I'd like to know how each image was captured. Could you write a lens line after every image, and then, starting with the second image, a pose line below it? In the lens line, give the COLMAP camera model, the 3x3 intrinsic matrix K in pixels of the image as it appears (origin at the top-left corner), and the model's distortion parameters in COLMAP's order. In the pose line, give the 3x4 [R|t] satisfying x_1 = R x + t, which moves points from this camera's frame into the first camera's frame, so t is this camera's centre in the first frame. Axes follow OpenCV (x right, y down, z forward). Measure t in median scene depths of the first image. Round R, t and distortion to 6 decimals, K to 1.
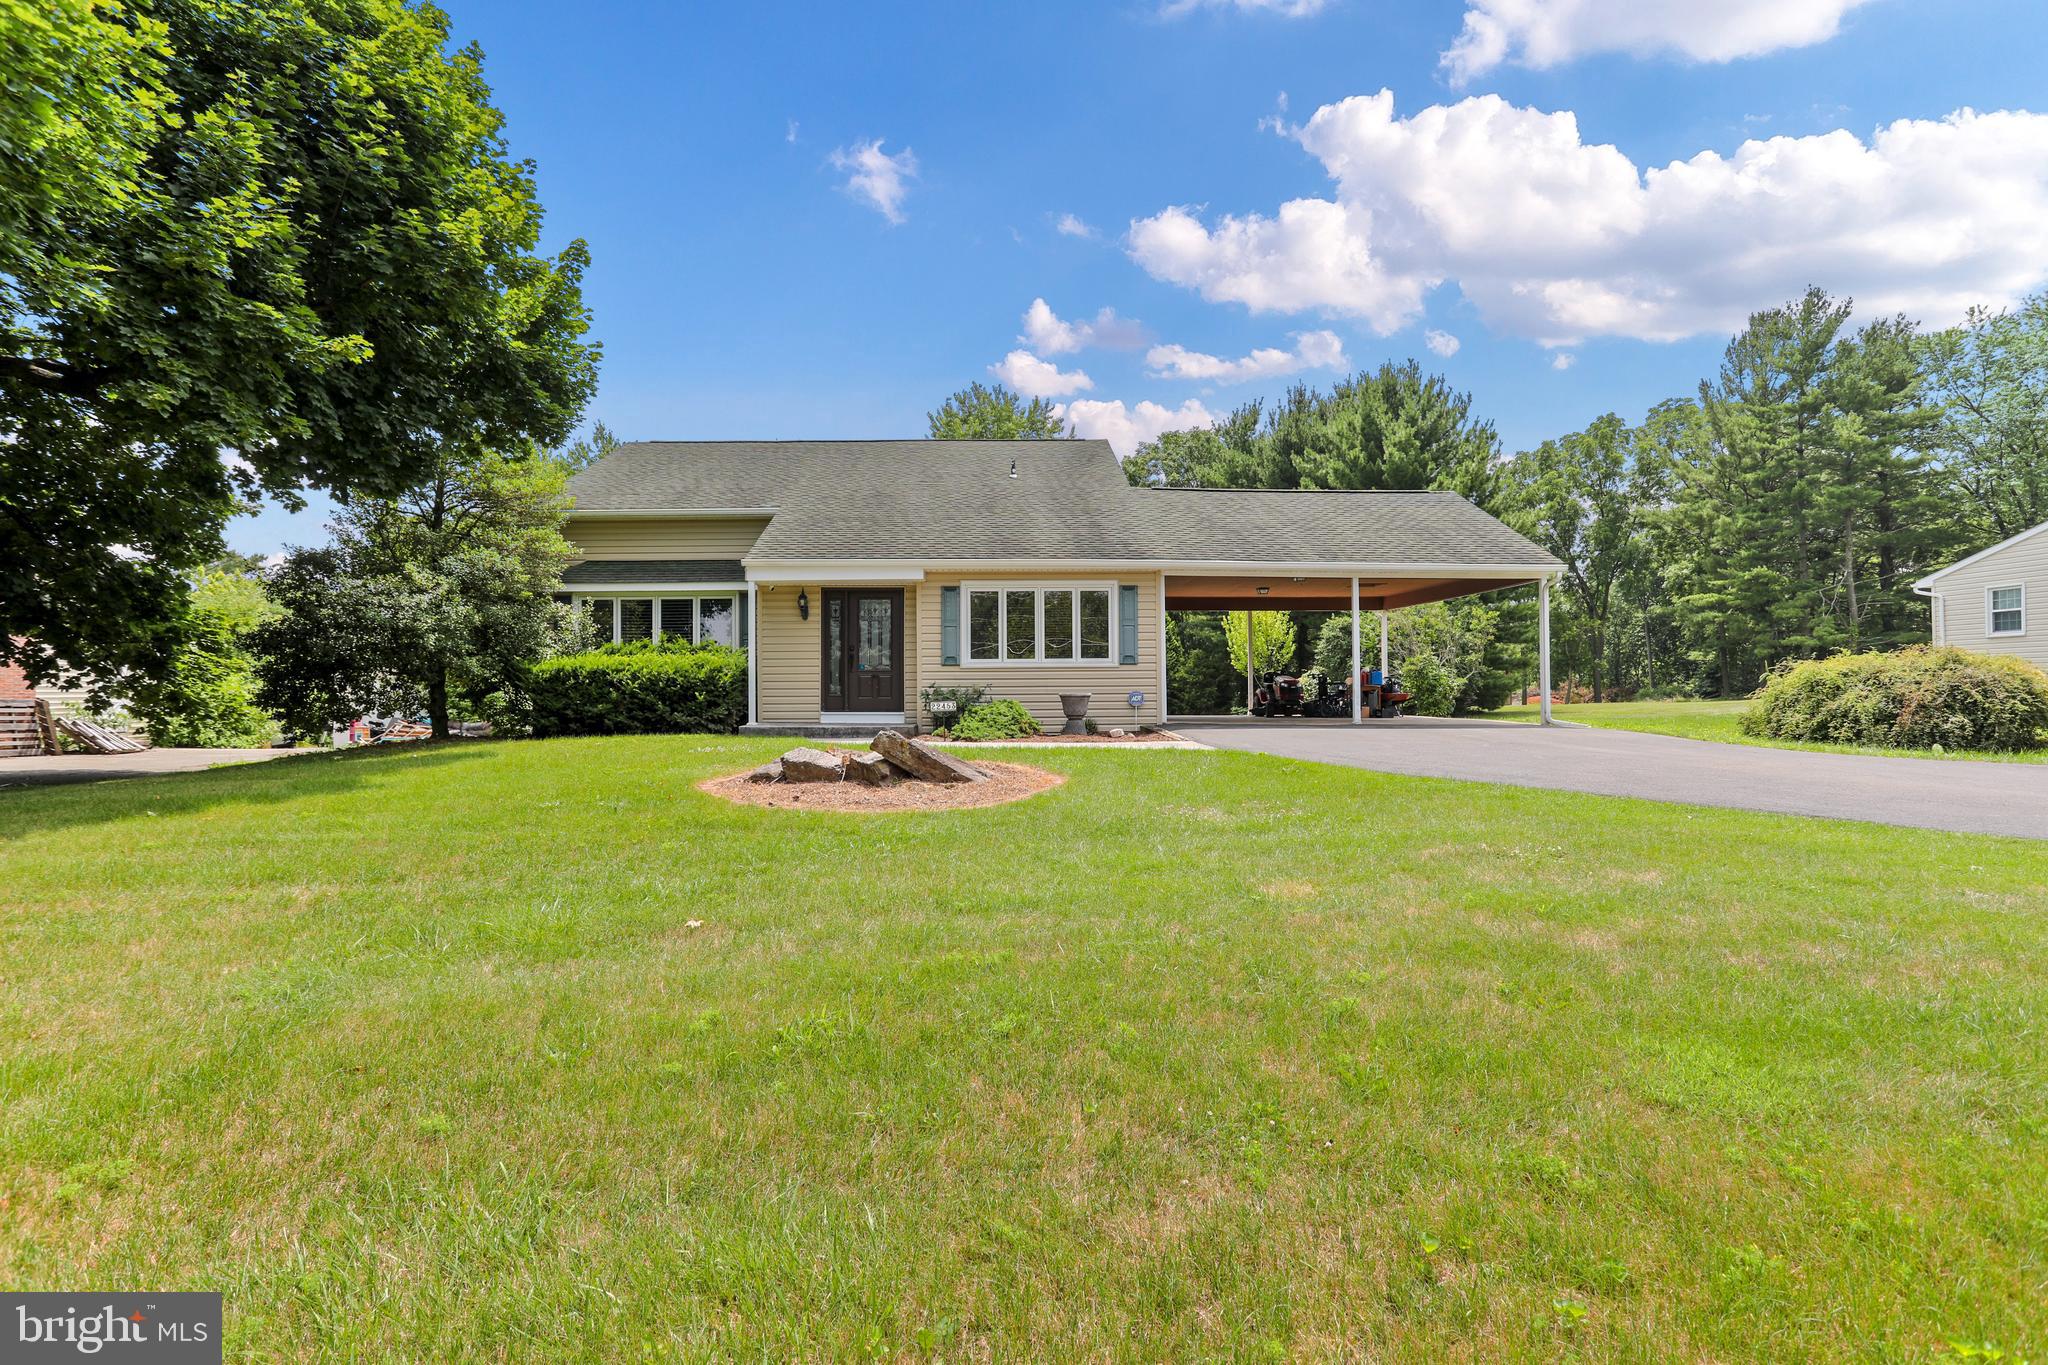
lens RADIAL K [[987.5, 0, 1024.5], [0, 987.5, 691.4], [0, 0, 1]] dist [-0.046004, 0.020475]
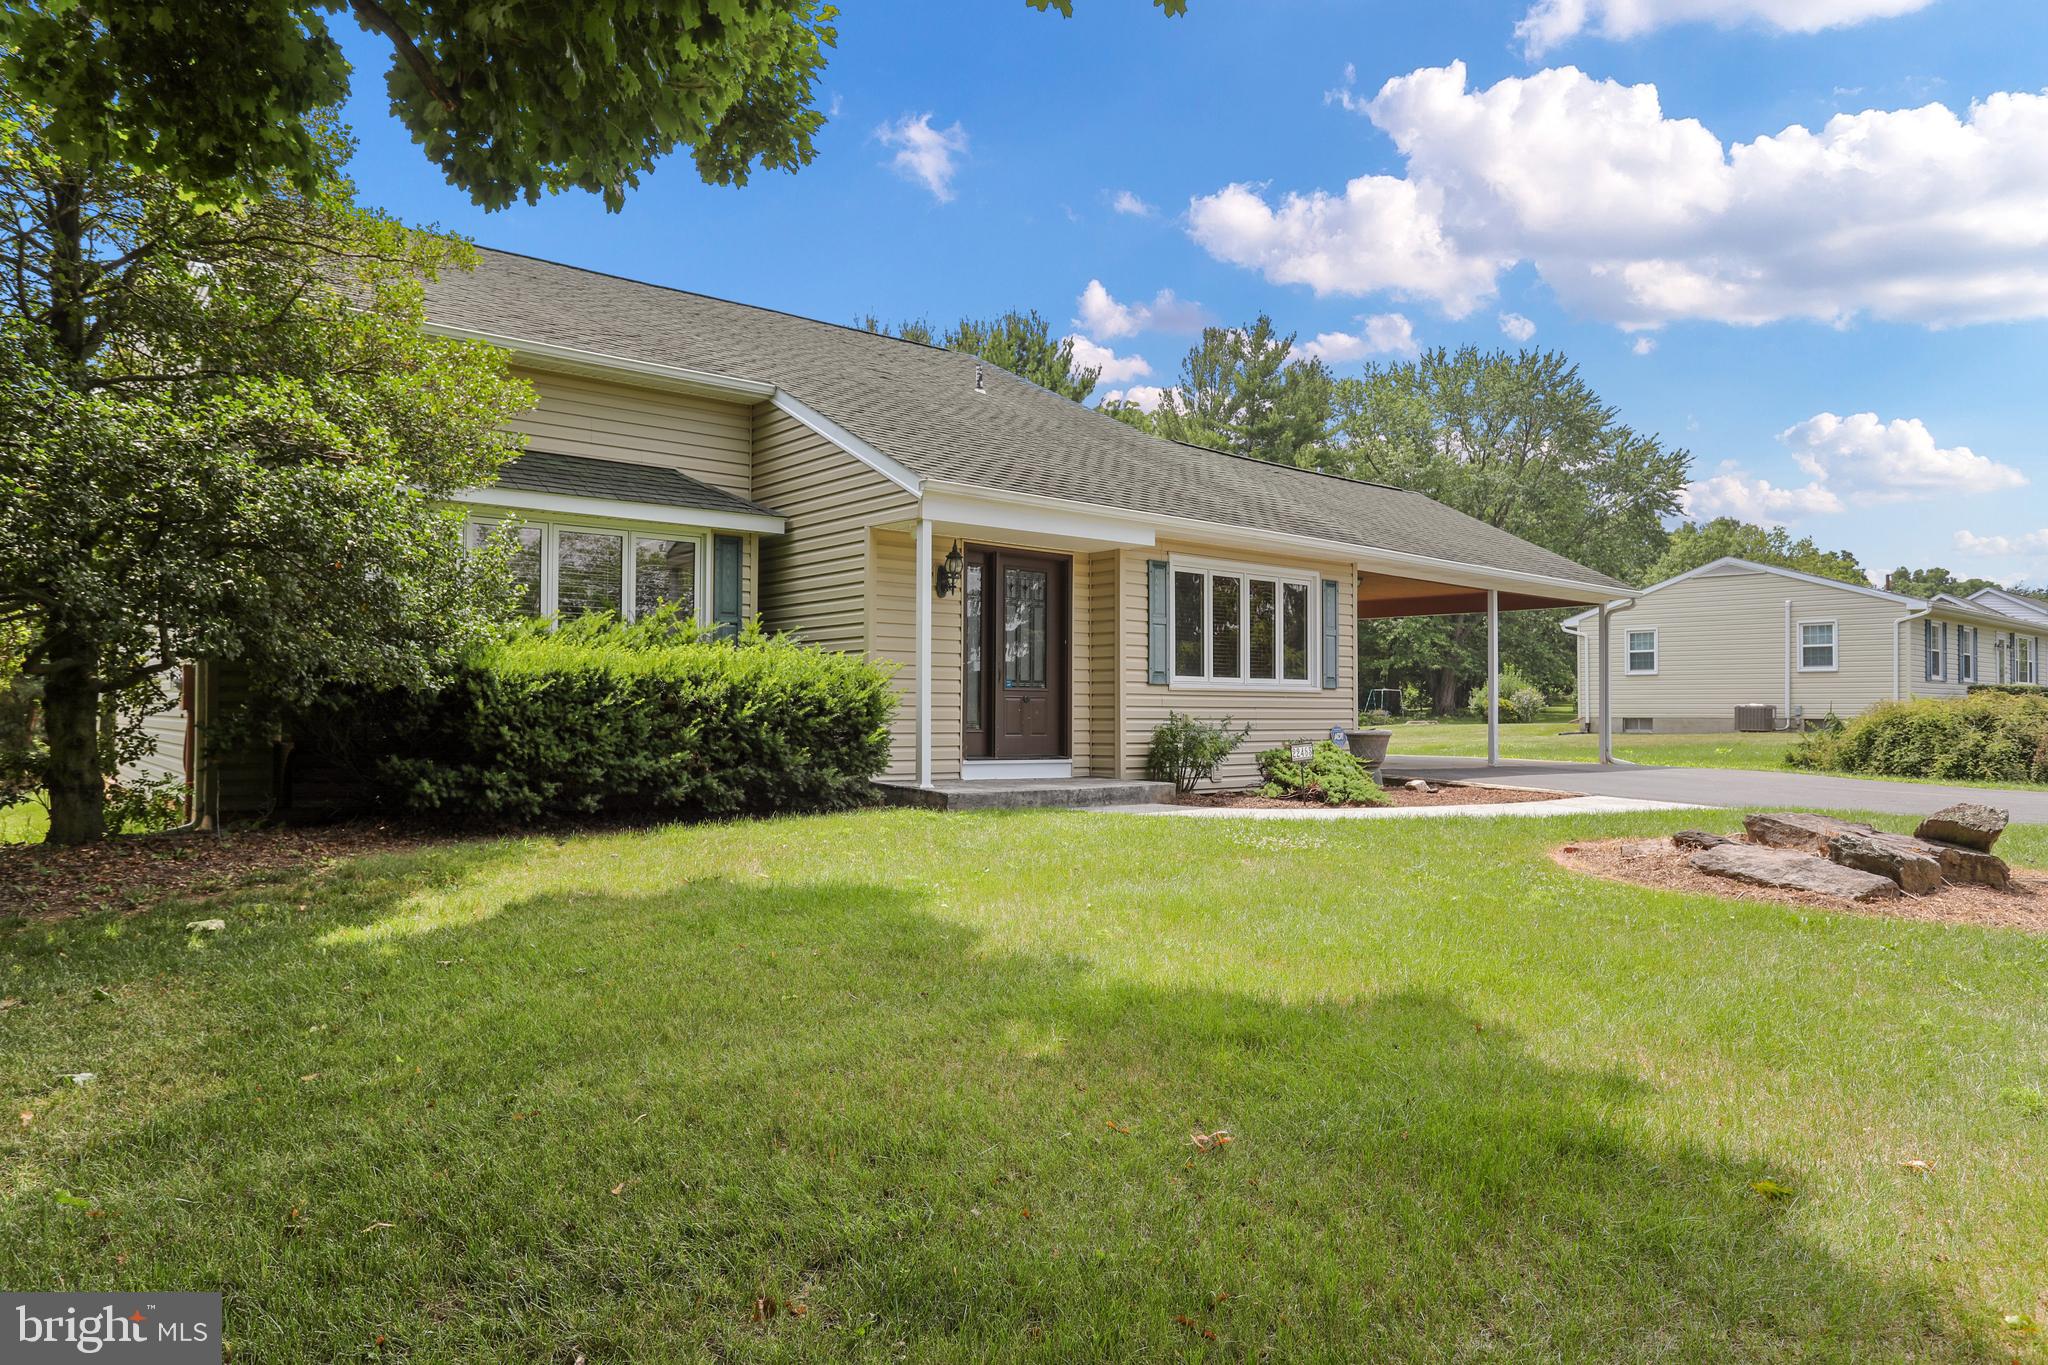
lens RADIAL K [[1280.6, 0, 1026.7], [0, 1280.6, 684.5], [0, 0, 1]] dist [-0.011834, -0.000539]
pose [[0.768954, 0.021928, 0.638927, -0.661668], [-0.010620, 0.999712, -0.021528, -0.007962], [-0.639215, 0.009768, 0.768966, 0.421574]]
